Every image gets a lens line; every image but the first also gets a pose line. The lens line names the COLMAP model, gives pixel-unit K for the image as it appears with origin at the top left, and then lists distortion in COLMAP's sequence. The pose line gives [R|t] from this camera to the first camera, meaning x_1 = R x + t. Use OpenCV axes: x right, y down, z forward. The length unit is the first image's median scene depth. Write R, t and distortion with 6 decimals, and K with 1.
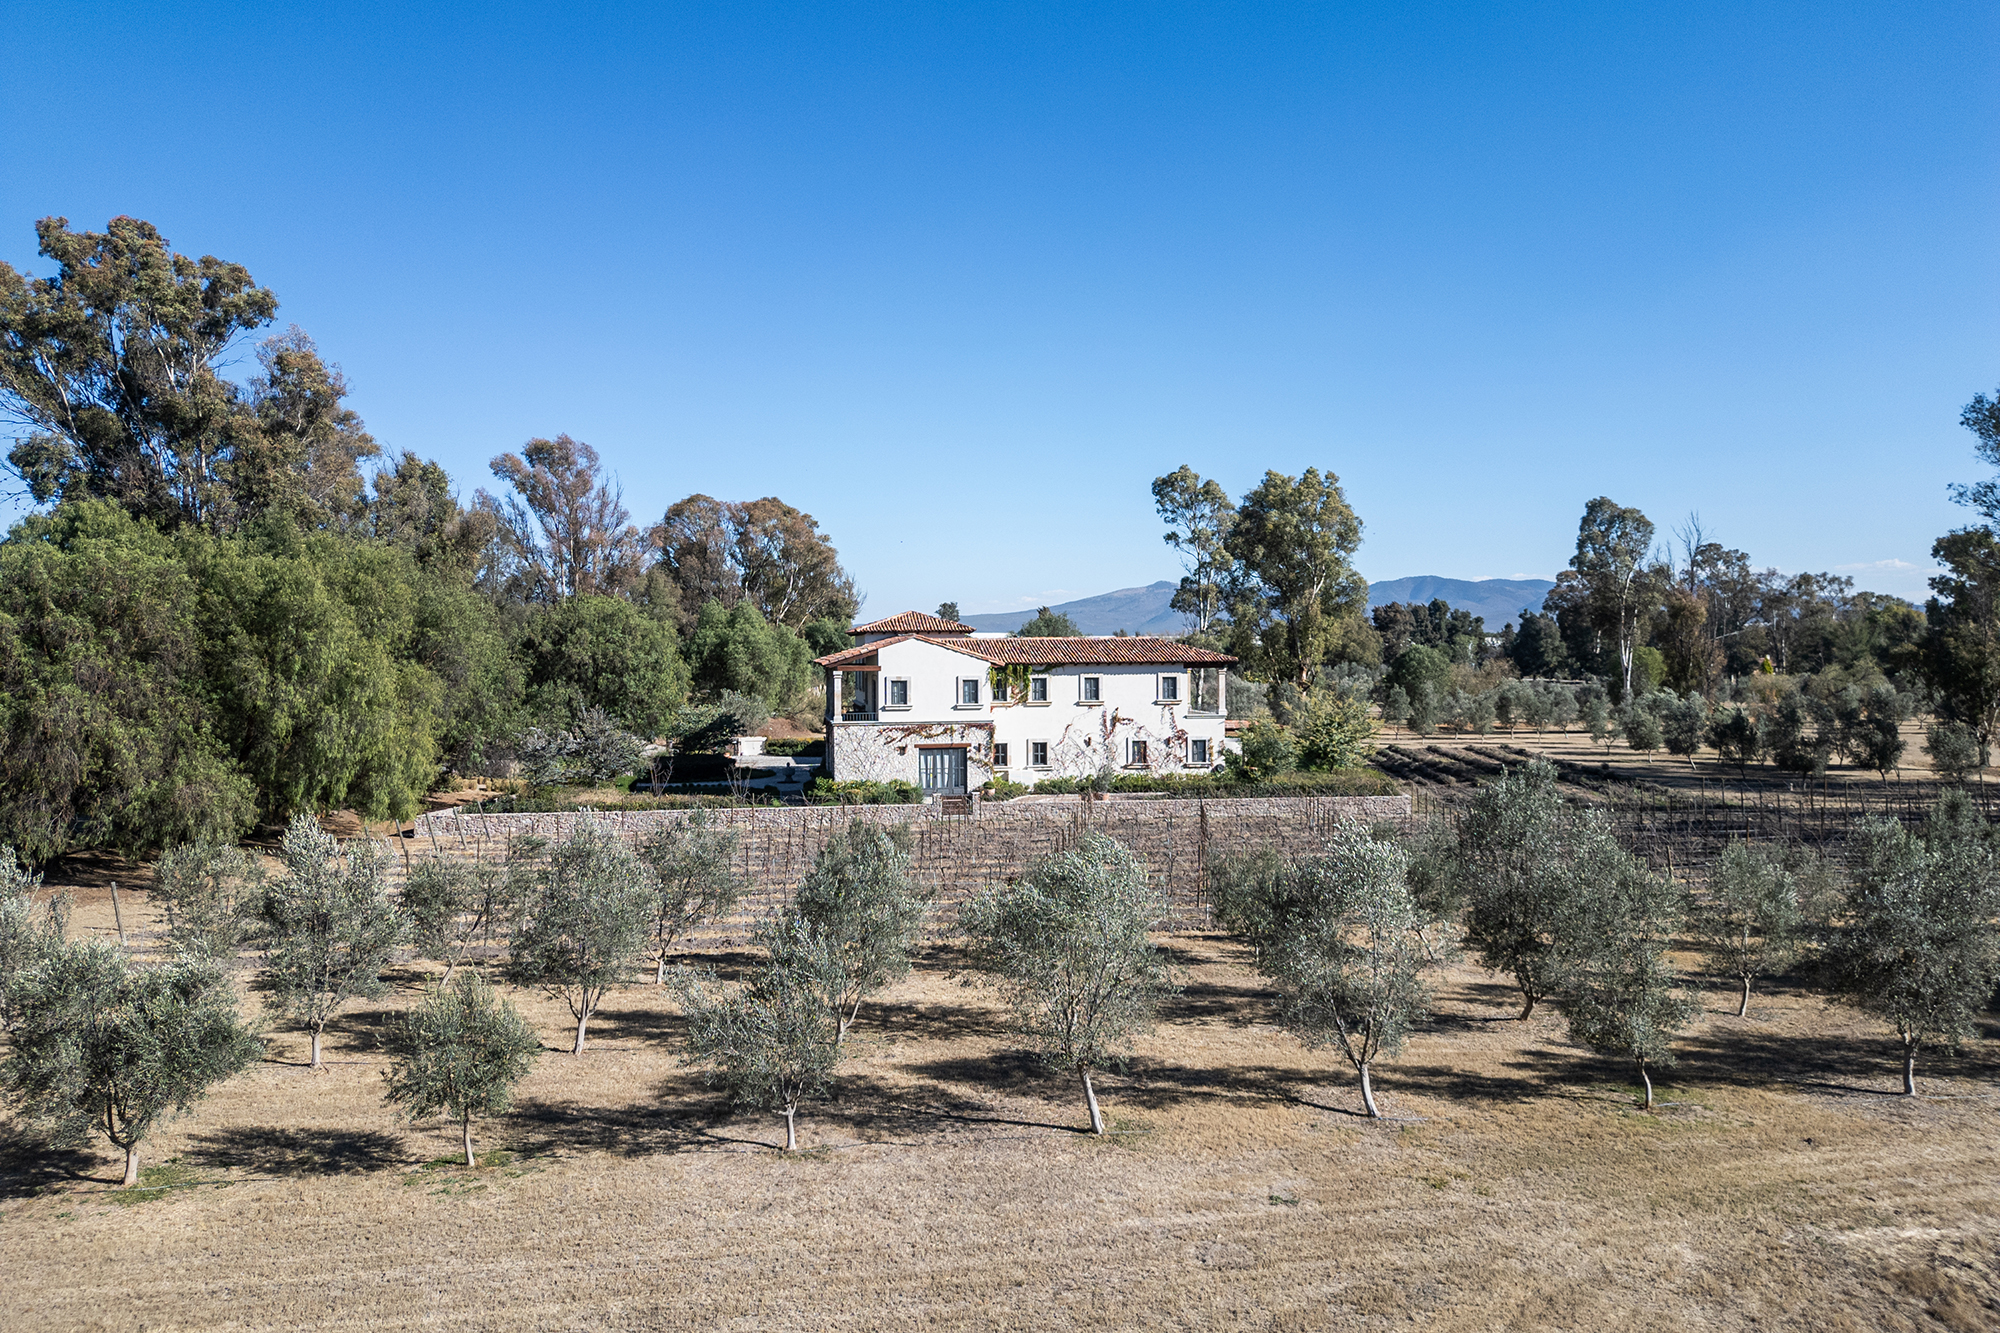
lens RADIAL K [[1422.7, 0, 1003.5], [0, 1422.7, 667.0], [0, 0, 1]] dist [0.035910, 0.004241]
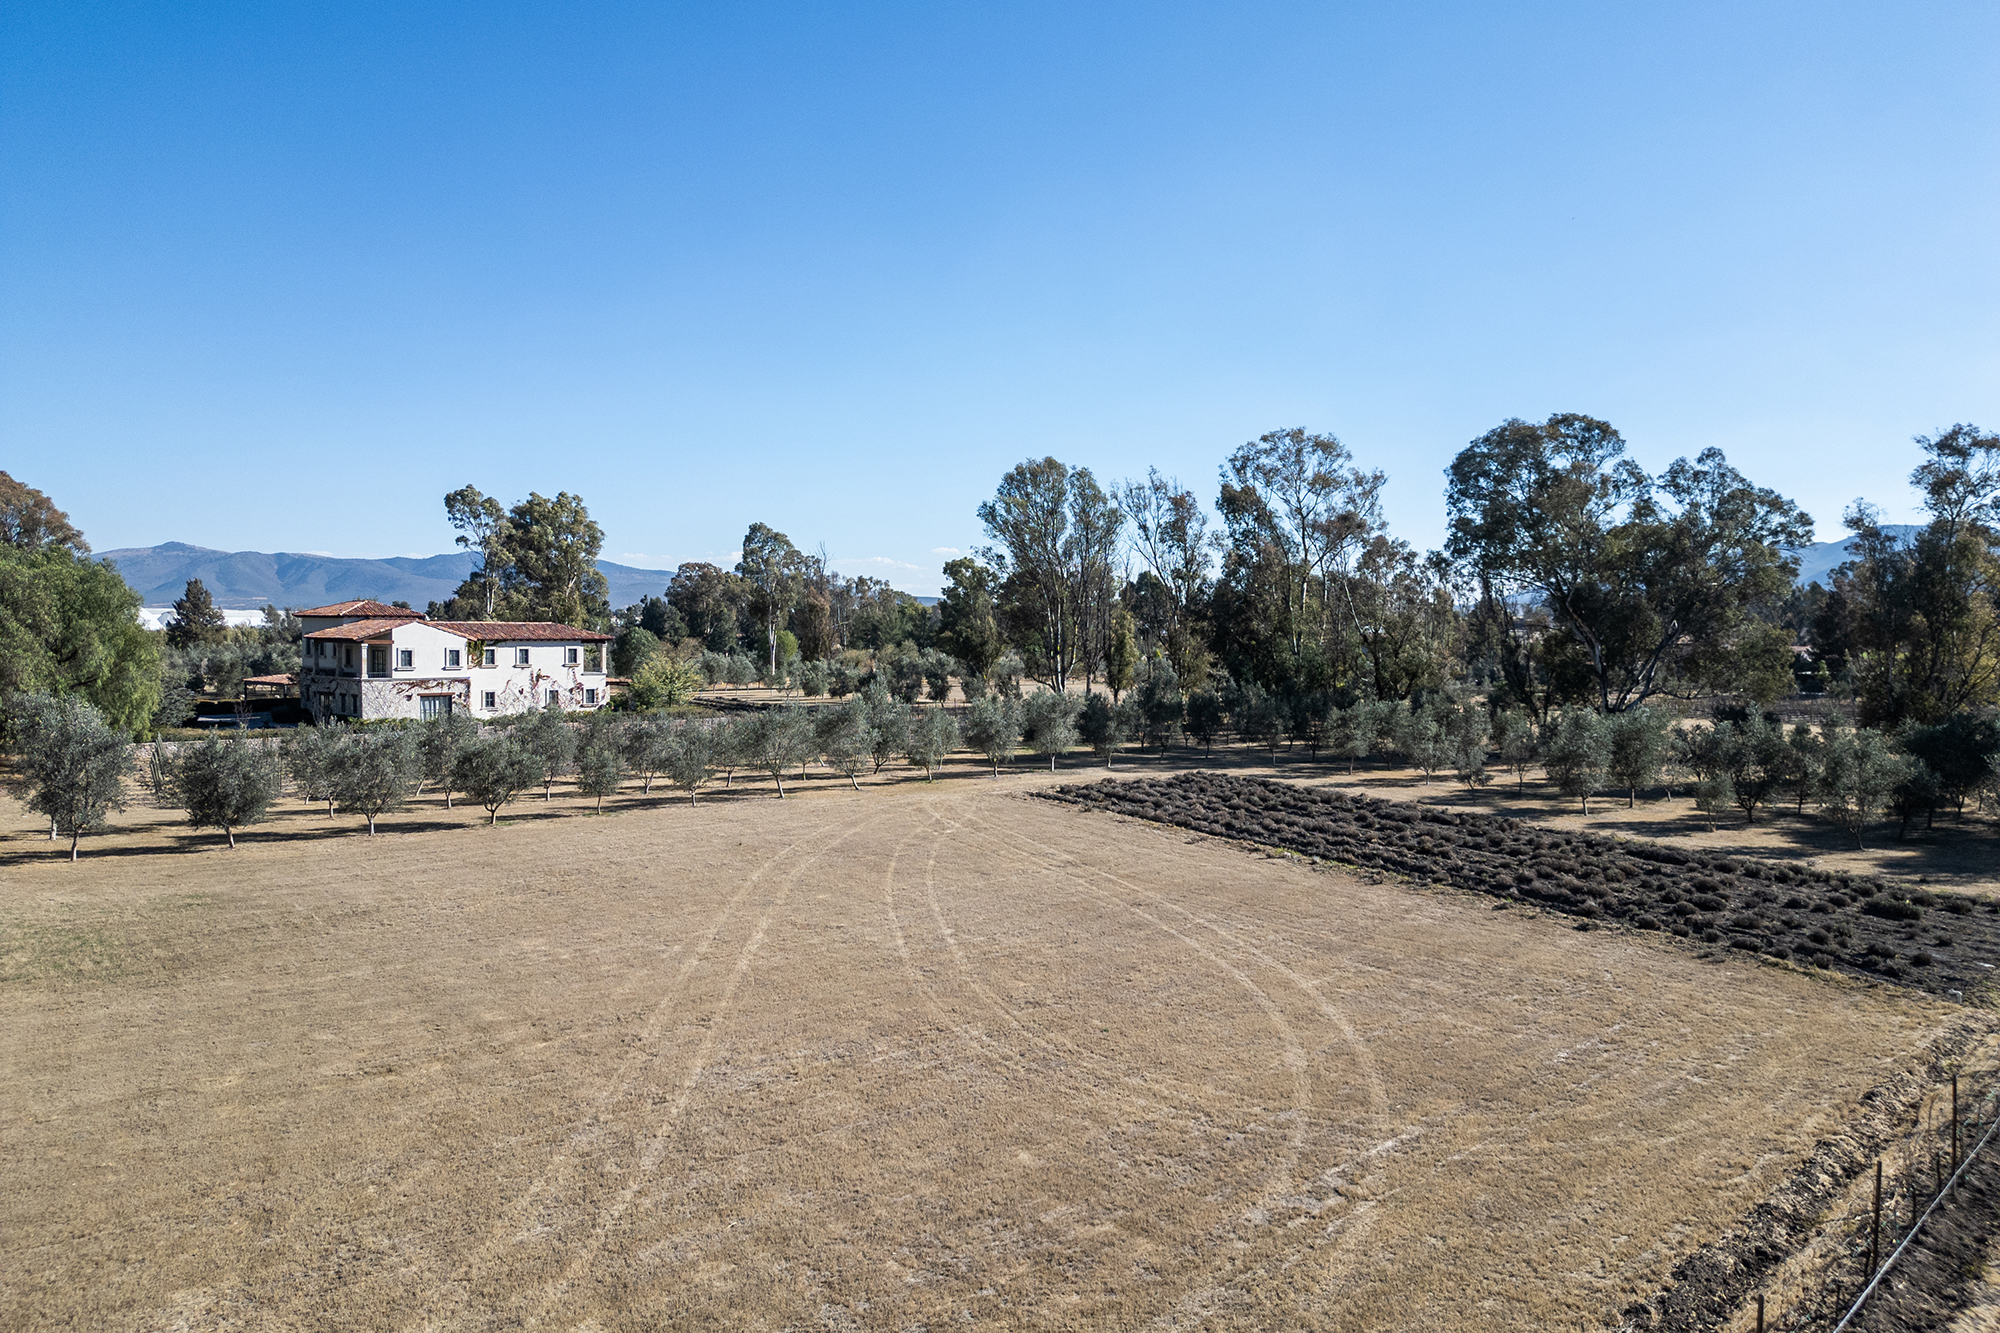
lens RADIAL K [[1422.7, 0, 1002.0], [0, 1422.7, 661.9], [0, 0, 1]] dist [0.035910, 0.004241]
pose [[0.805083, -0.002264, 0.593158, -0.429161], [-0.005219, 0.999927, 0.010901, 0.001752], [-0.593139, -0.011872, 0.805012, -0.532806]]
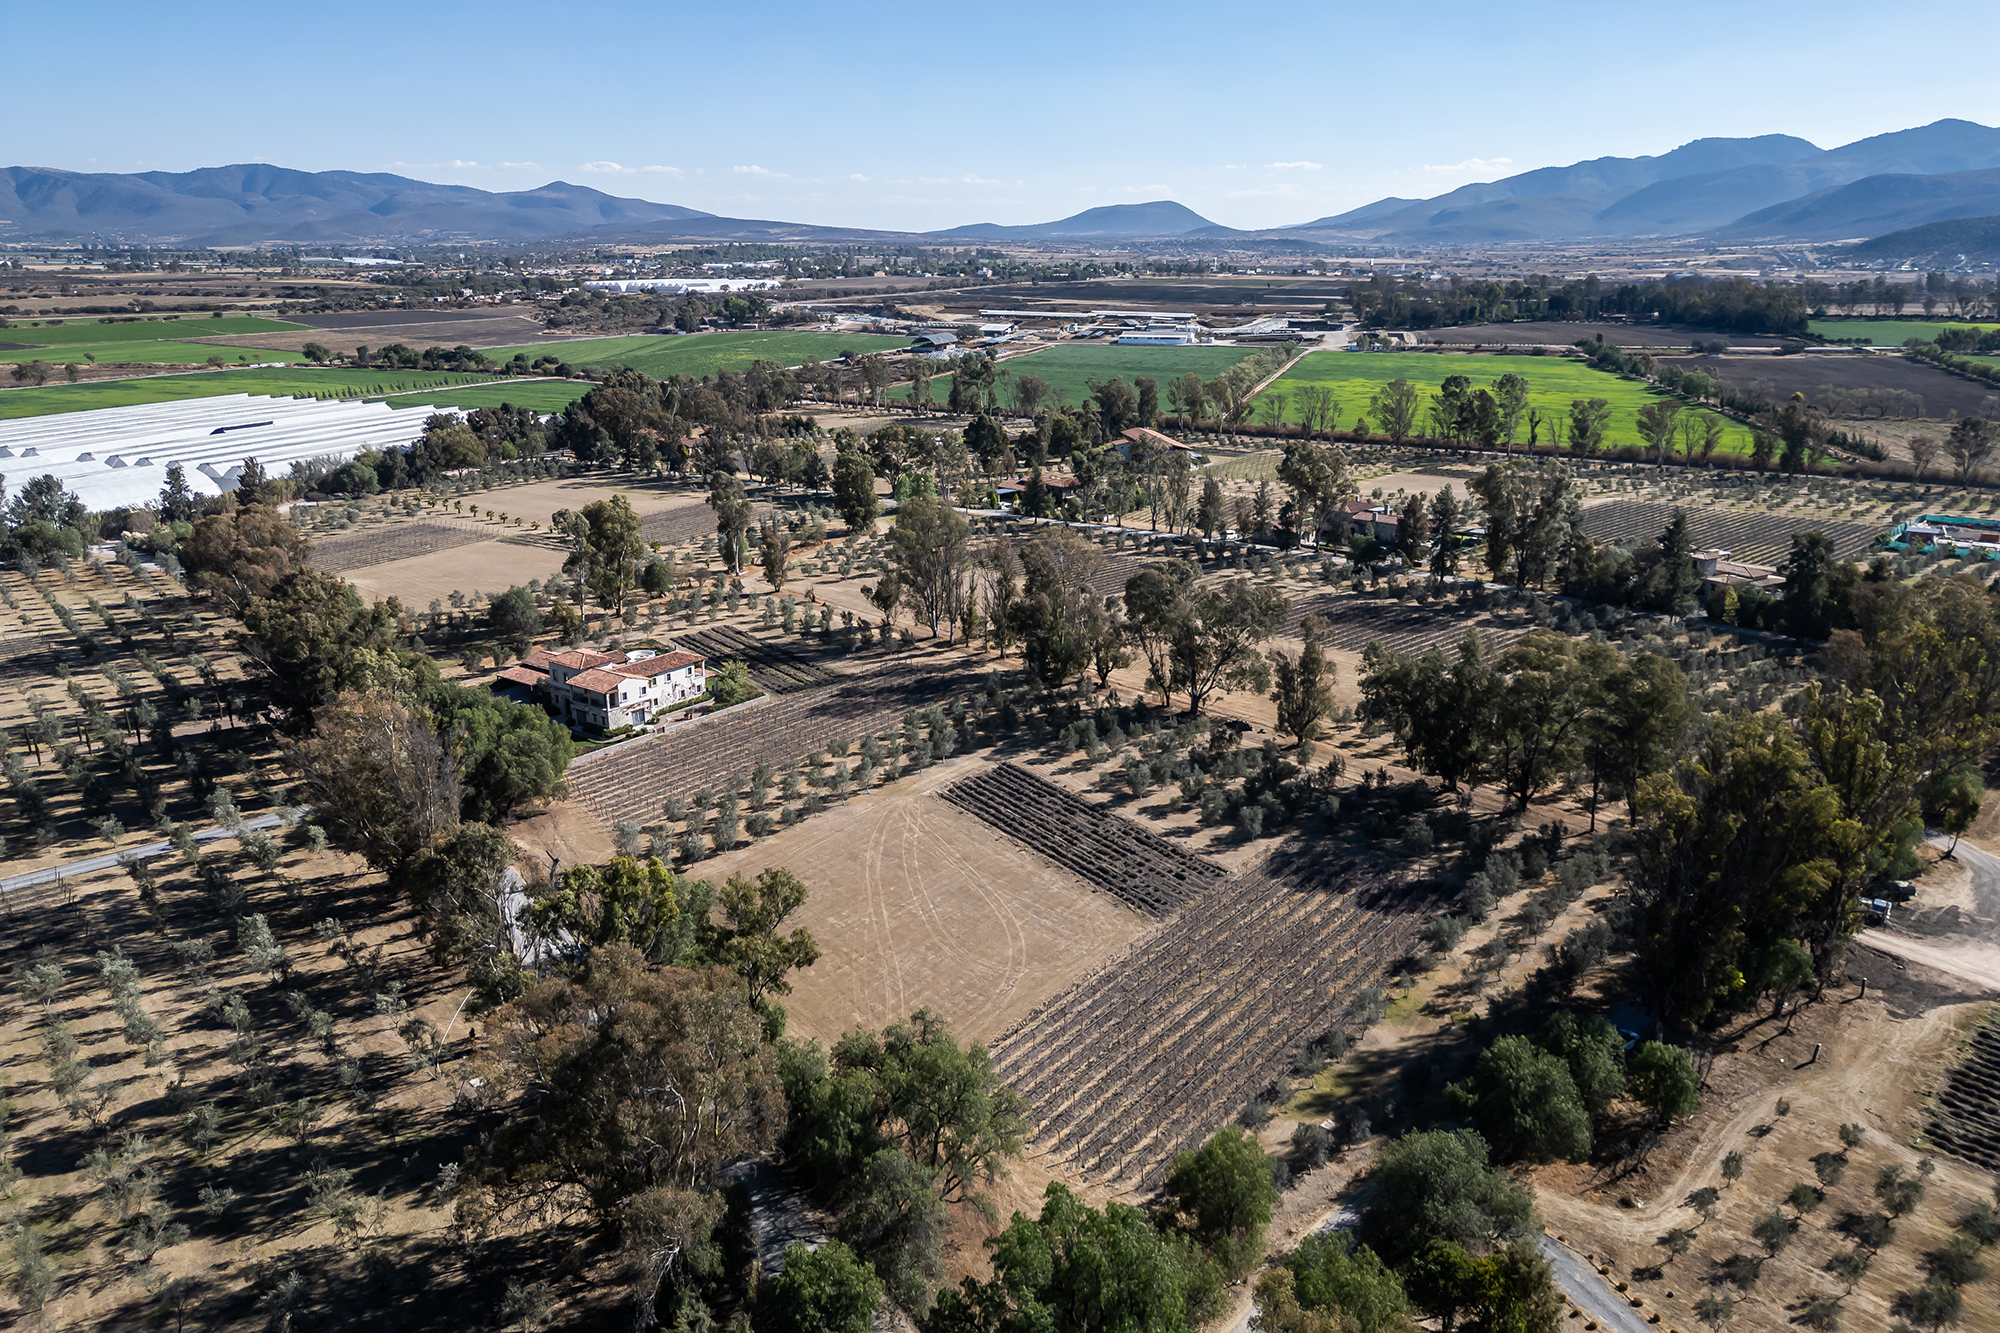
lens RADIAL K [[1422.7, 0, 998.6], [0, 1422.7, 667.8], [0, 0, 1]] dist [0.035910, 0.004241]
pose [[0.730894, -0.194694, 0.654132, -1.380227], [-0.002239, 0.957758, 0.287567, -0.862311], [-0.682487, -0.211646, 0.699583, -1.564600]]
